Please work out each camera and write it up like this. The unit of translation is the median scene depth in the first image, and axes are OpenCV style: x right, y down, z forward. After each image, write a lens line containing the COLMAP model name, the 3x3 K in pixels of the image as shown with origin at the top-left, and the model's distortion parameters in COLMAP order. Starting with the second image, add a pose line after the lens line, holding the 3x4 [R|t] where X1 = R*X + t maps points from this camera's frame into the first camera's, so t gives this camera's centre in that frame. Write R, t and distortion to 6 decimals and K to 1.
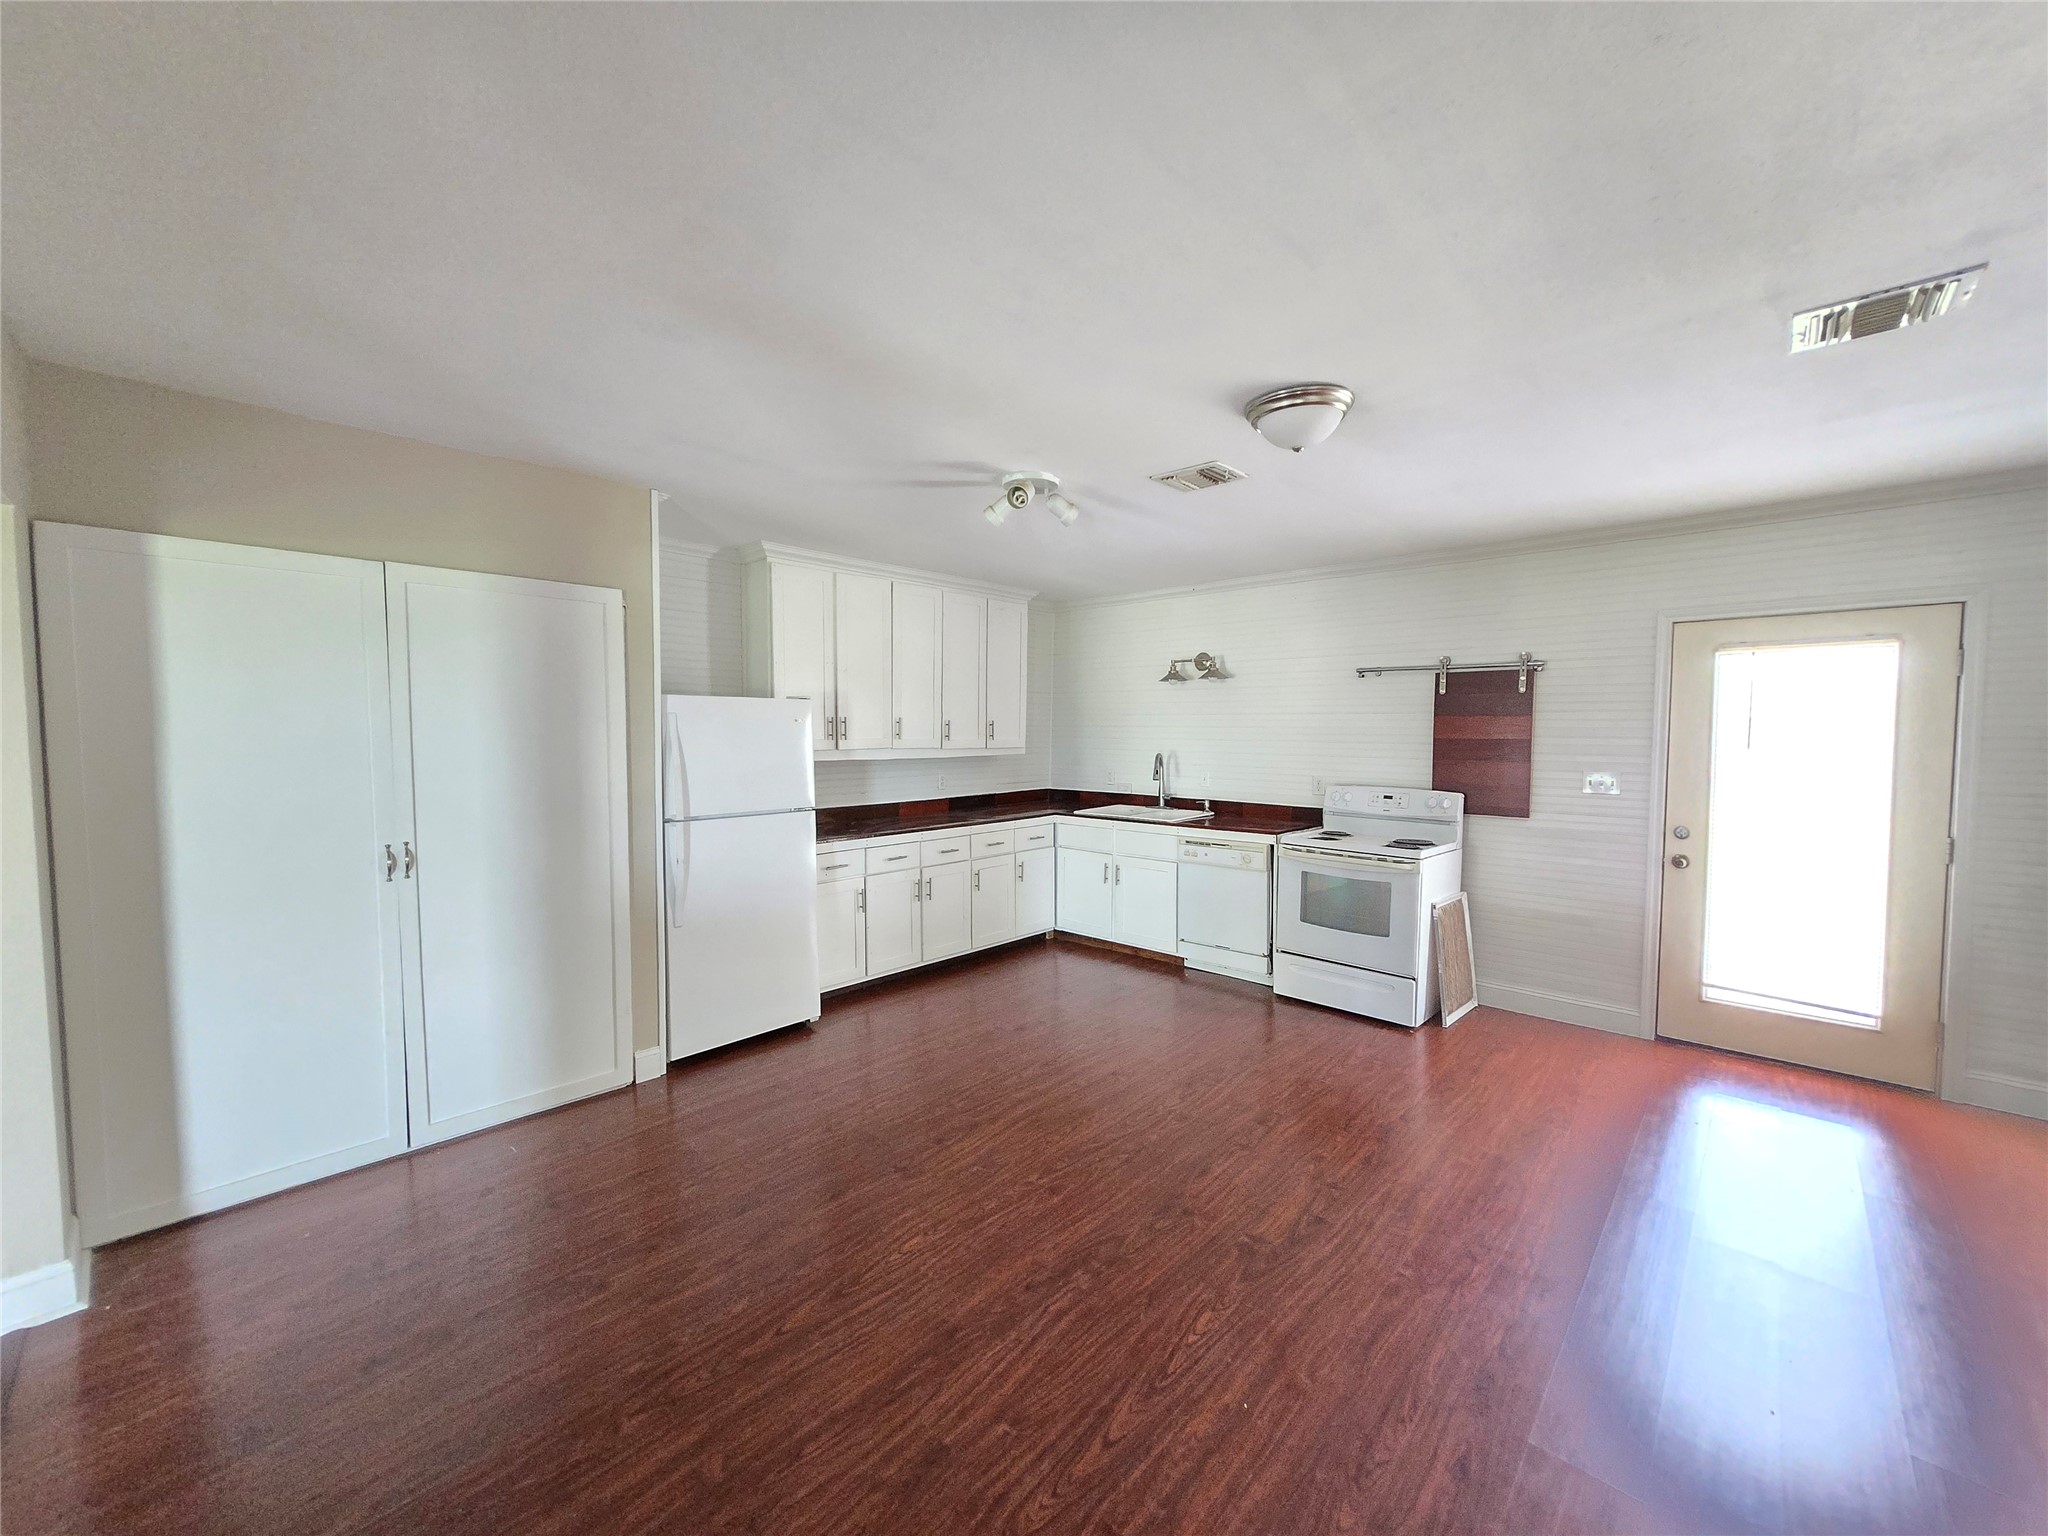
lens RADIAL K [[801.1, 0, 1034.4], [0, 801.1, 770.7], [0, 0, 1]] dist [-0.003570, -0.001070]
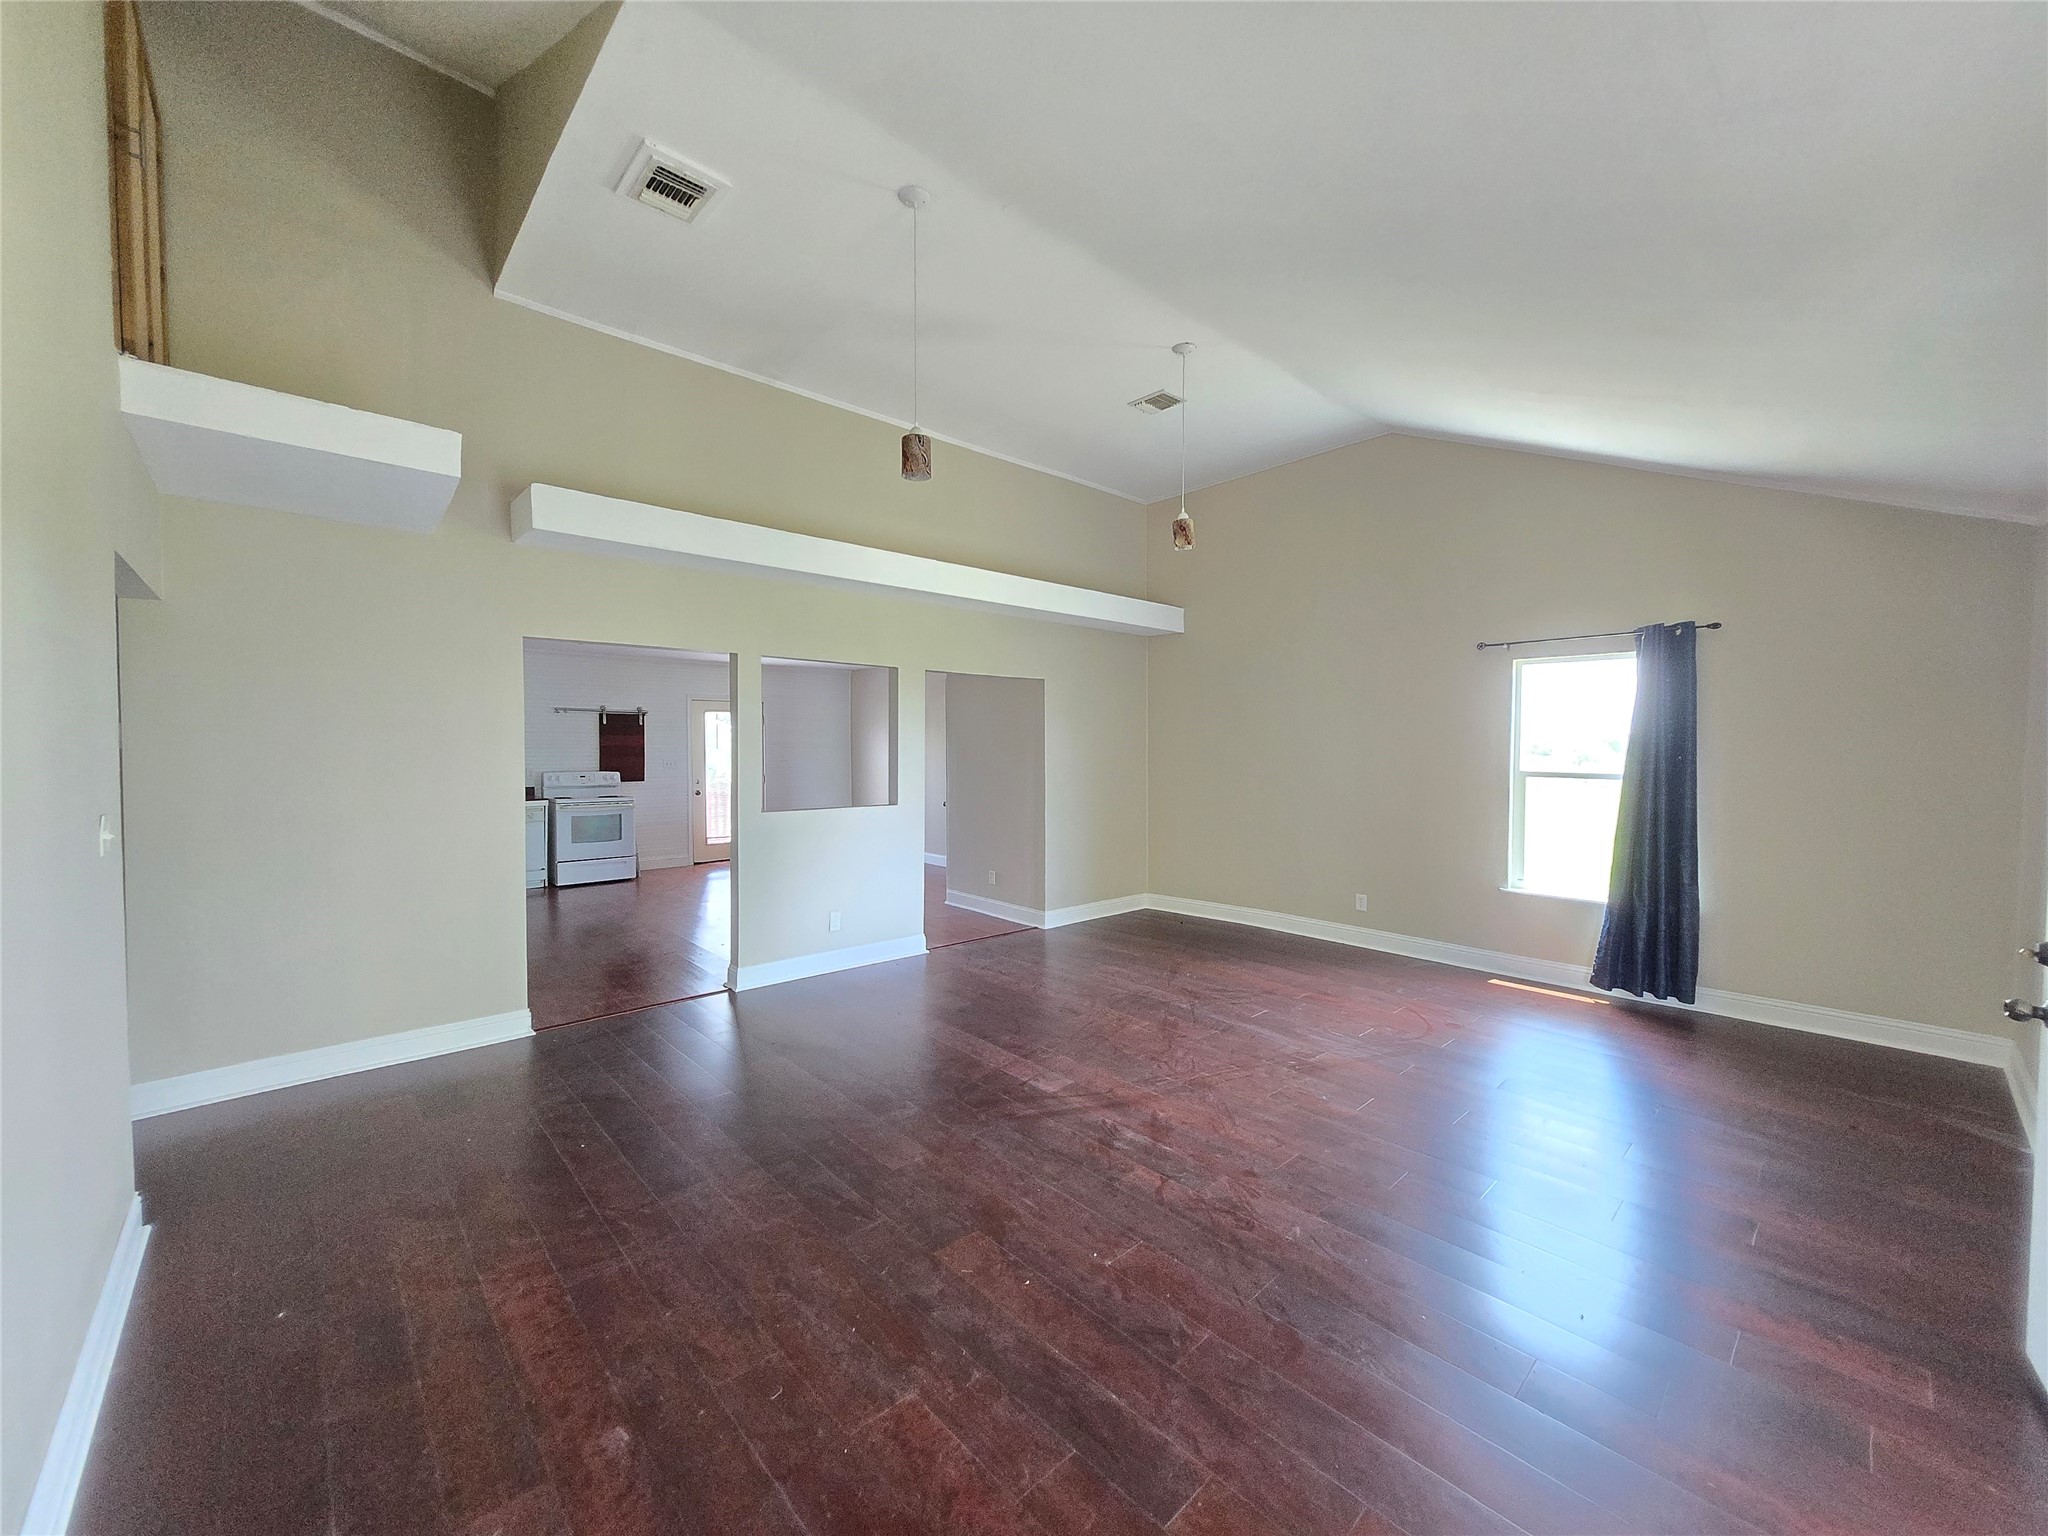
lens RADIAL K [[801.1, 0, 1031.2], [0, 801.1, 769.3], [0, 0, 1]] dist [-0.003570, -0.001070]
pose [[0.077138, -0.037838, 0.996302, -1.483639], [0.047617, 0.998279, 0.034226, 0.001528], [-0.995883, 0.044800, 0.078807, -0.248891]]
